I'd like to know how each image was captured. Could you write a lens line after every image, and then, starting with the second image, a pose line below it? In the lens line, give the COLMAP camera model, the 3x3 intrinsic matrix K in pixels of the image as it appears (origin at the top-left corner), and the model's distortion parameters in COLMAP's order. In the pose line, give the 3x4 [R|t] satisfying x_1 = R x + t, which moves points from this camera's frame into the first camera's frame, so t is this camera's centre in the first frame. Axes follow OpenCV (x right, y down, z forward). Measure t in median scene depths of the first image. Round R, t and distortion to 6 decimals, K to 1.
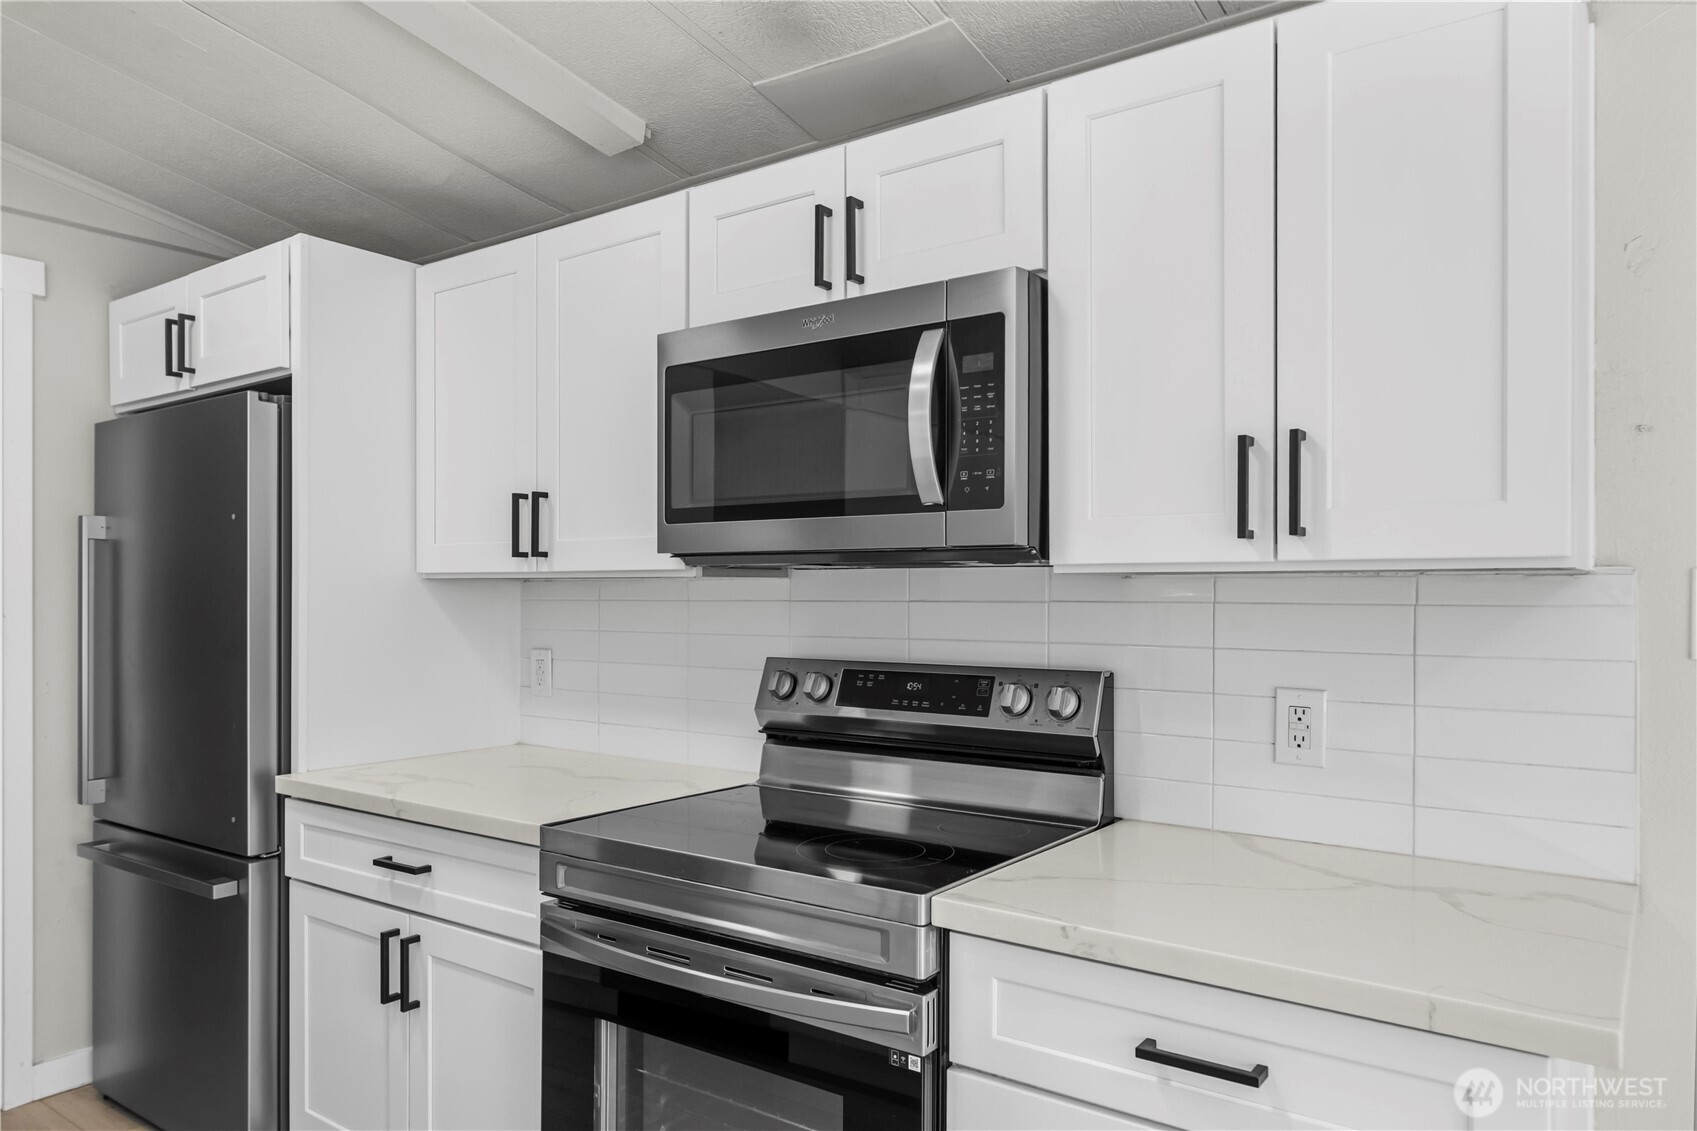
lens RADIAL K [[1116.8, 0, 847.8], [0, 1116.8, 595.7], [0, 0, 1]] dist [-0.008597, 0.008938]
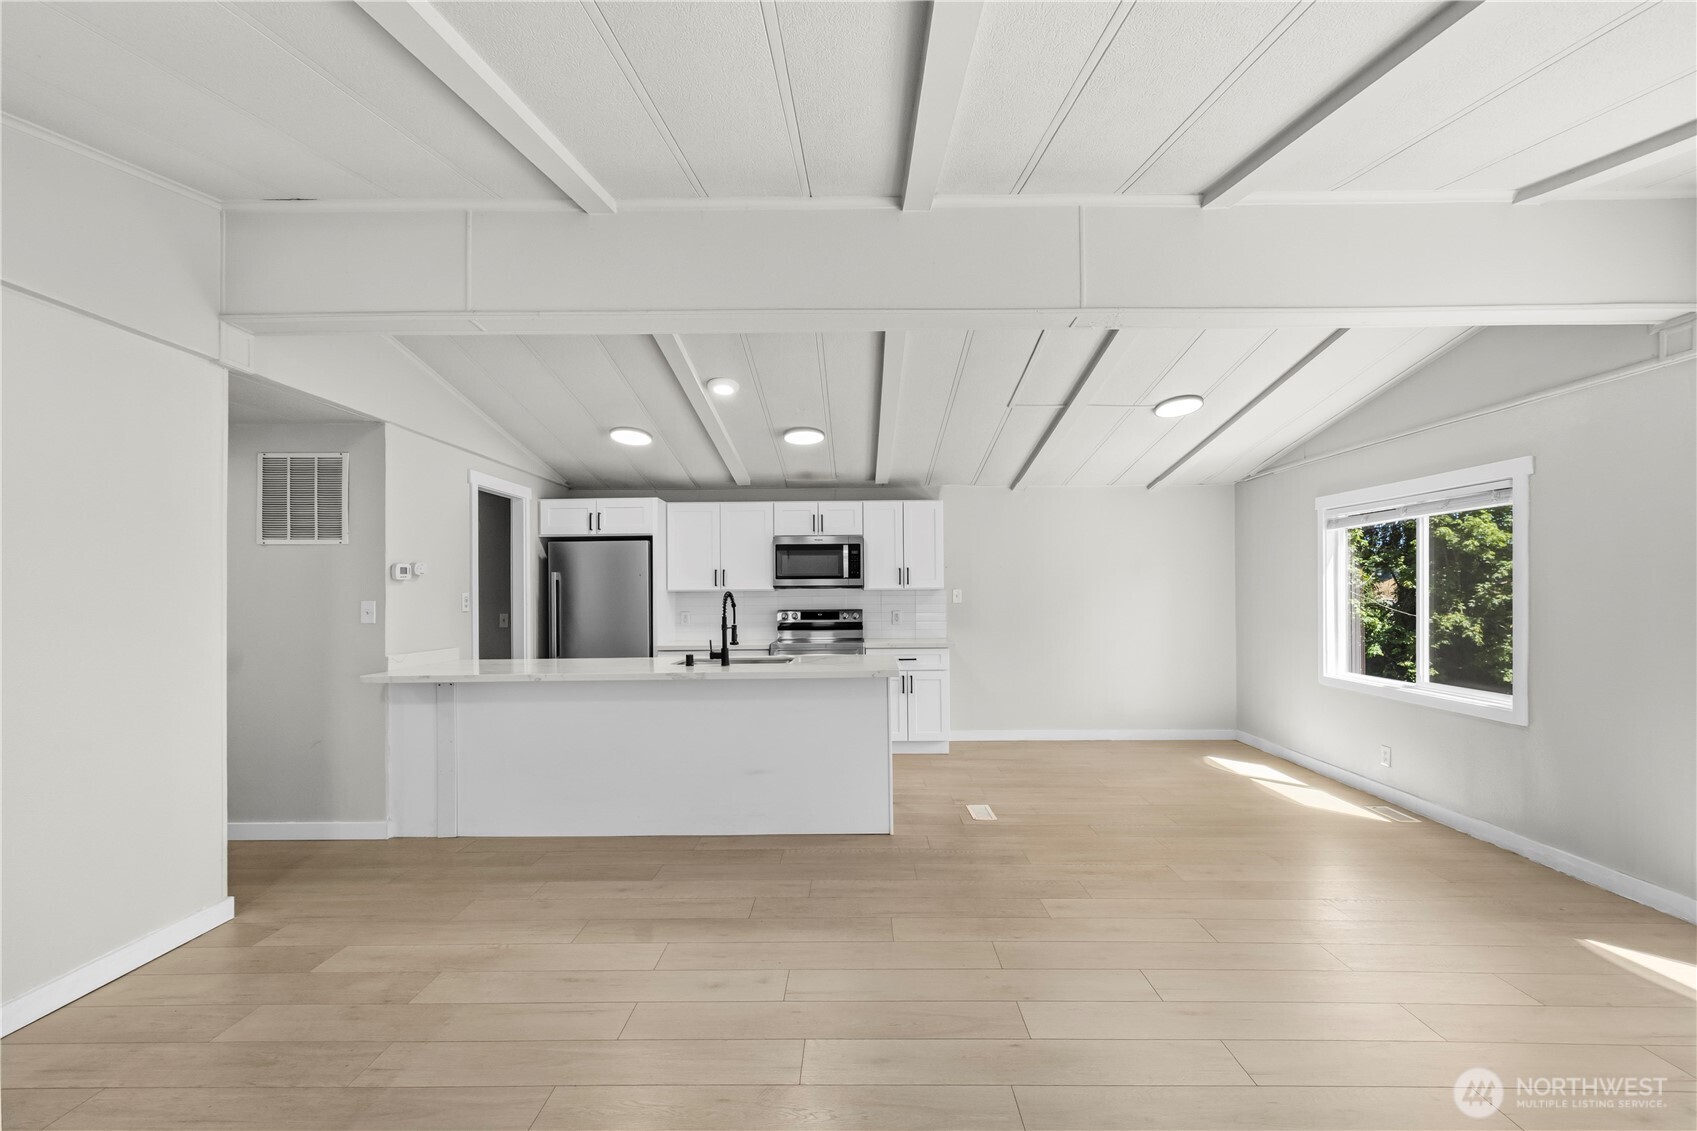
lens RADIAL K [[718.1, 0, 847.8], [0, 718.1, 590.6], [0, 0, 1]] dist [0.000572, -0.000437]
pose [[0.815988, -0.004810, 0.578049, -1.657264], [0.011250, 0.999908, -0.007560, 0.006954], [-0.577960, 0.012672, 0.815967, -1.580151]]
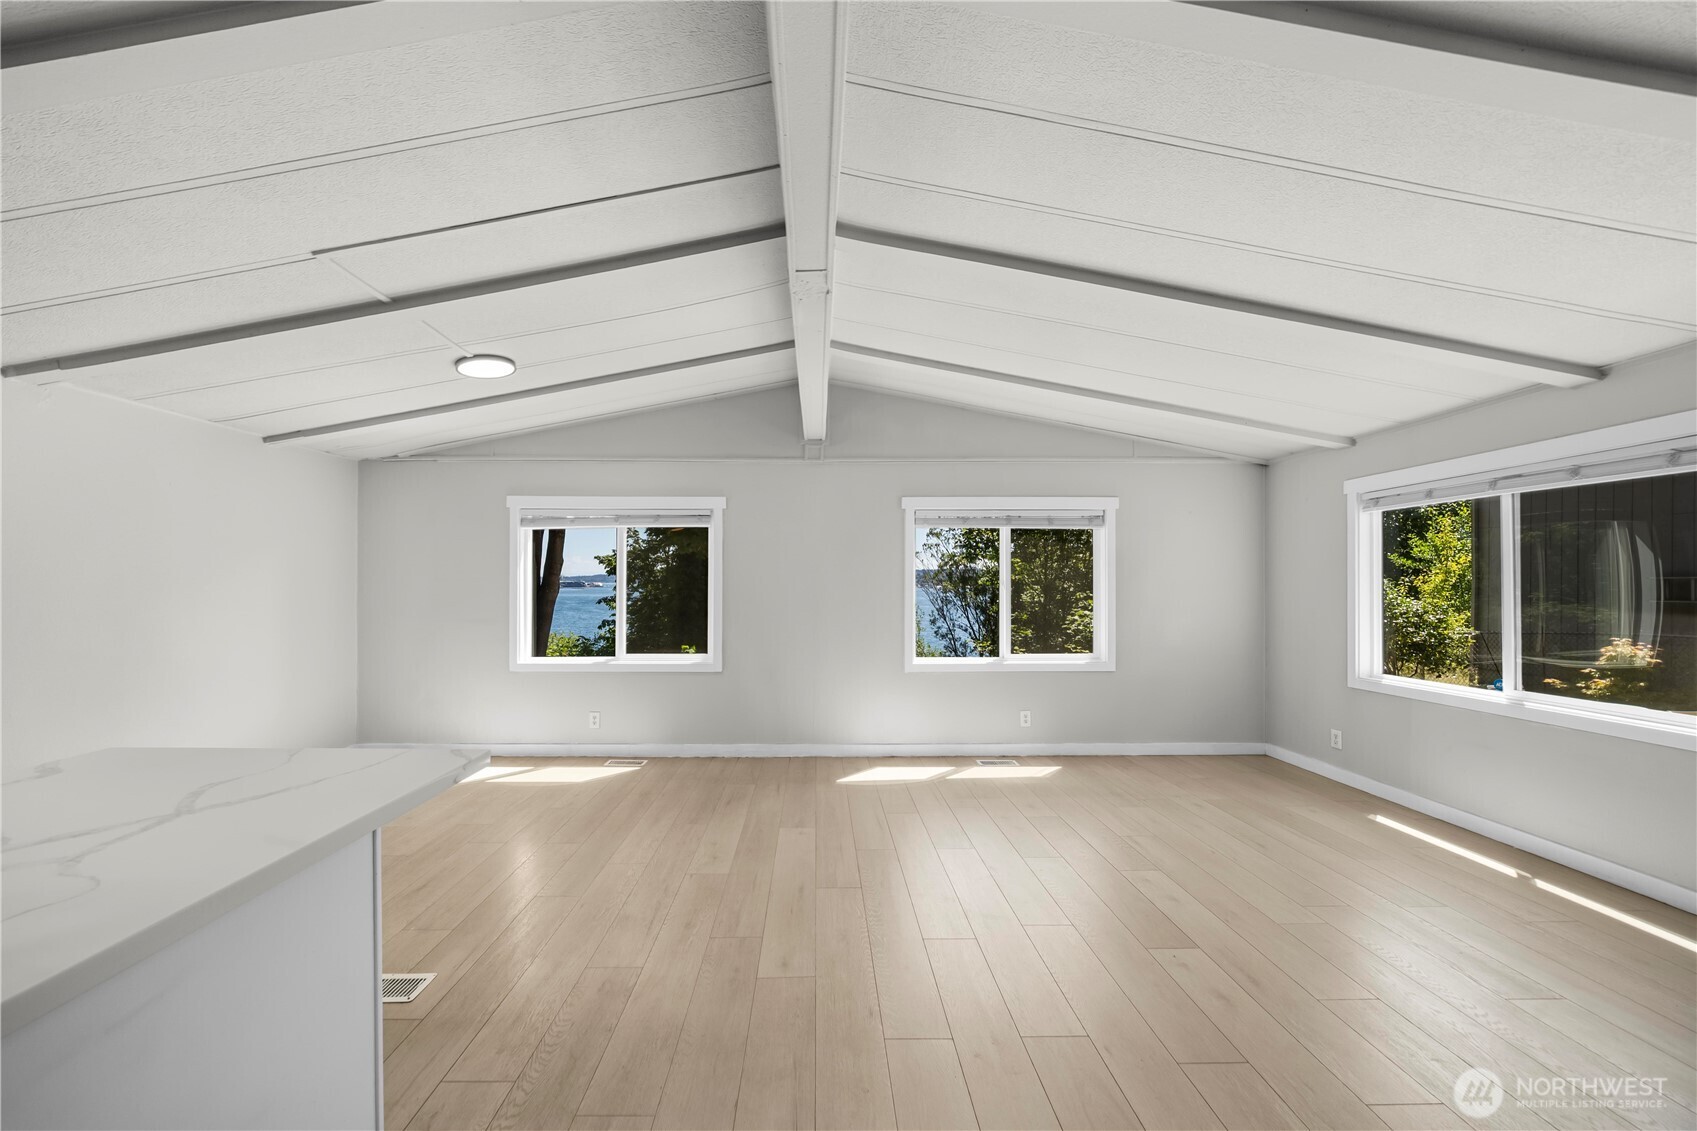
lens RADIAL K [[586.5, 0, 827.4], [0, 586.5, 580.4], [0, 0, 1]] dist [-0.000070, -0.000057]
pose [[-0.592526, 0.002022, 0.805549, -1.301553], [0.006864, 0.999973, 0.002539, -0.003267], [-0.805522, 0.007033, -0.592524, -0.096775]]
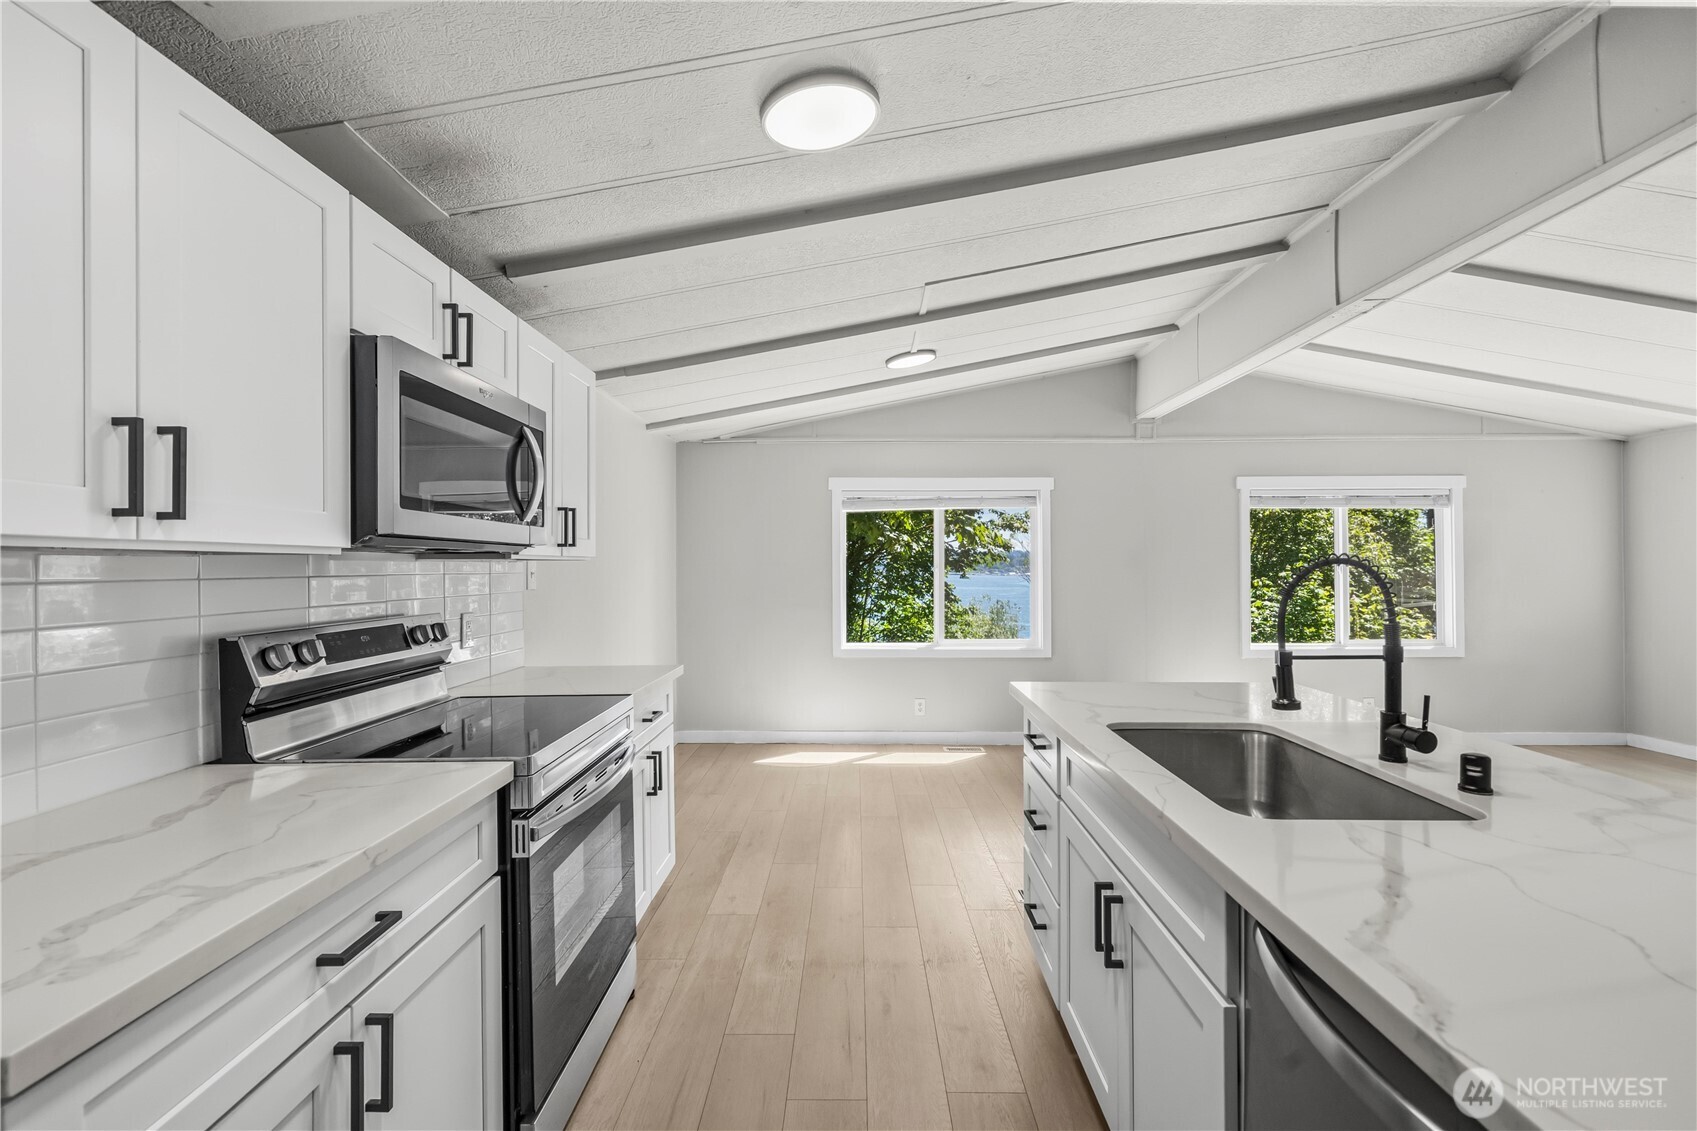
lens RADIAL K [[738.9, 0, 843.3], [0, 738.9, 561.3], [0, 0, 1]] dist [0.000710, -0.000161]
pose [[-0.572351, 0.008845, 0.819961, -1.070720], [0.009230, 0.999948, -0.004344, -0.003393], [-0.819956, 0.005082, -0.572403, 1.103321]]
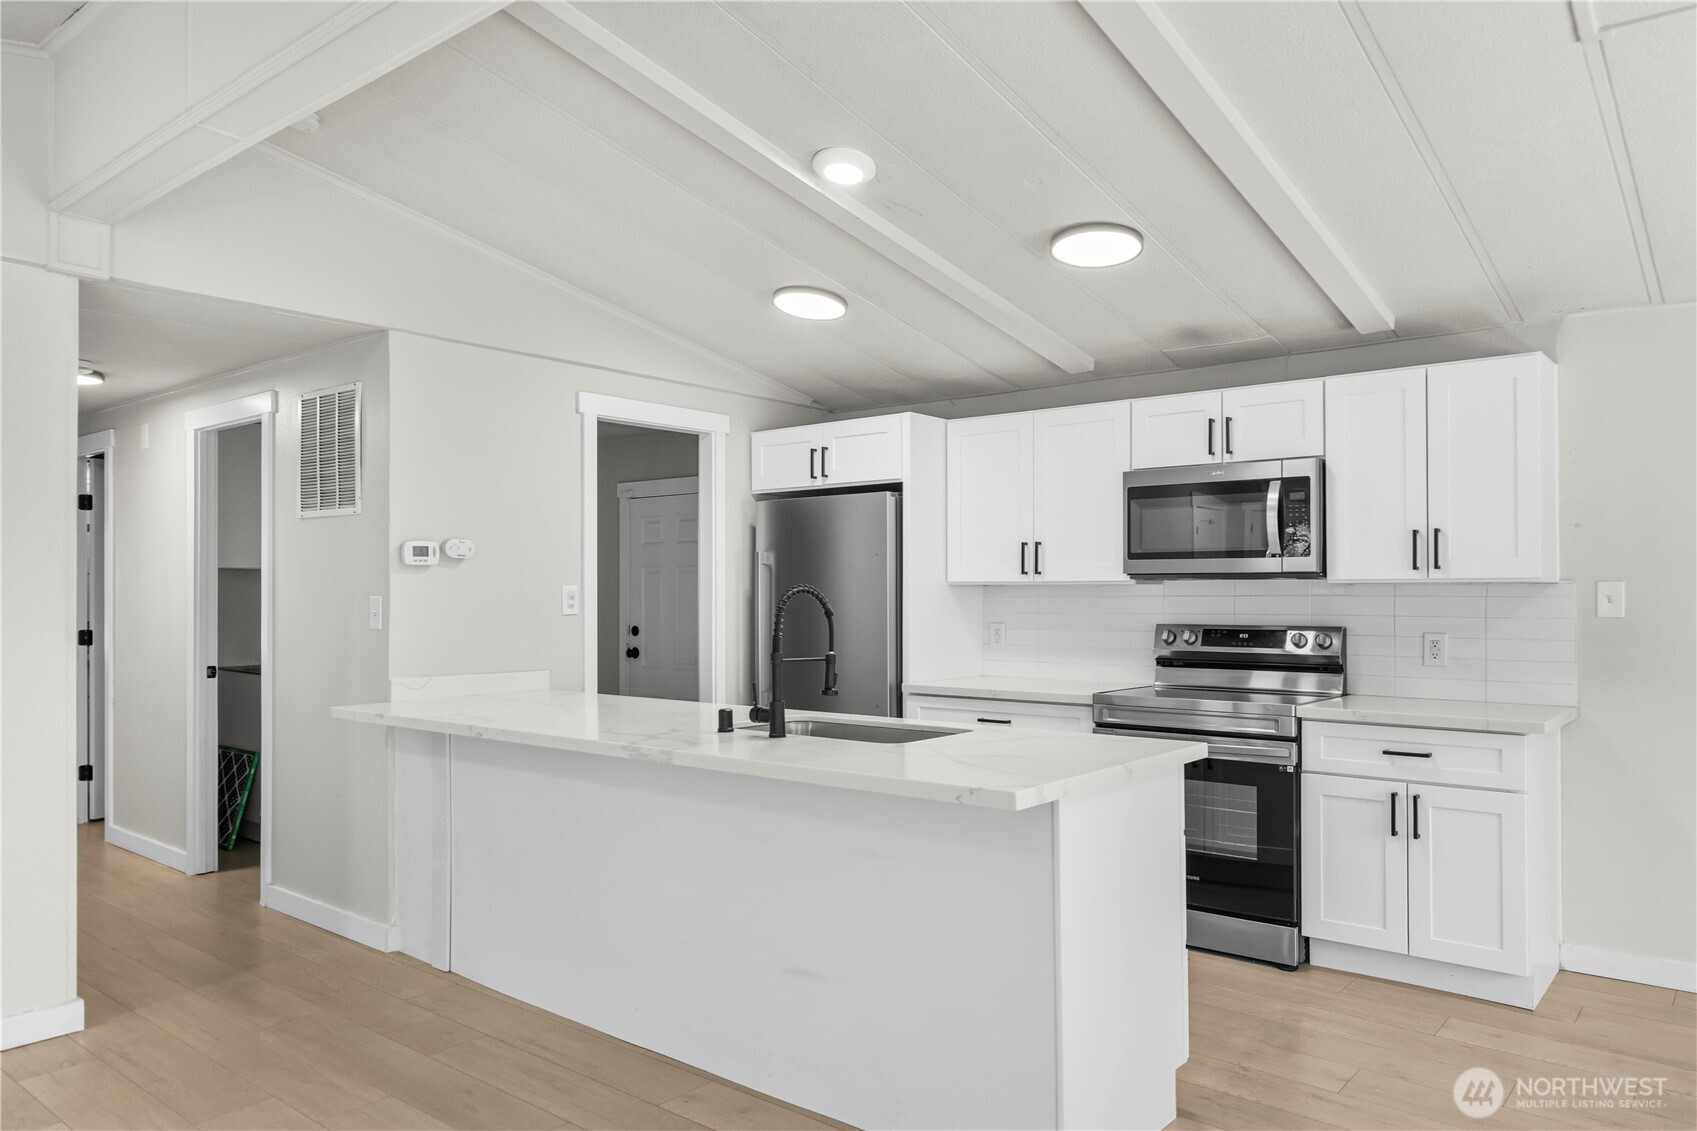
lens RADIAL K [[1142.2, 0, 839.1], [0, 1142.2, 586.1], [0, 0, 1]] dist [0.004997, -0.004795]
pose [[0.998038, -0.001500, -0.062589, -0.604936], [0.000951, 0.999961, -0.008803, 0.005449], [0.062600, 0.008727, 0.998001, -1.285319]]
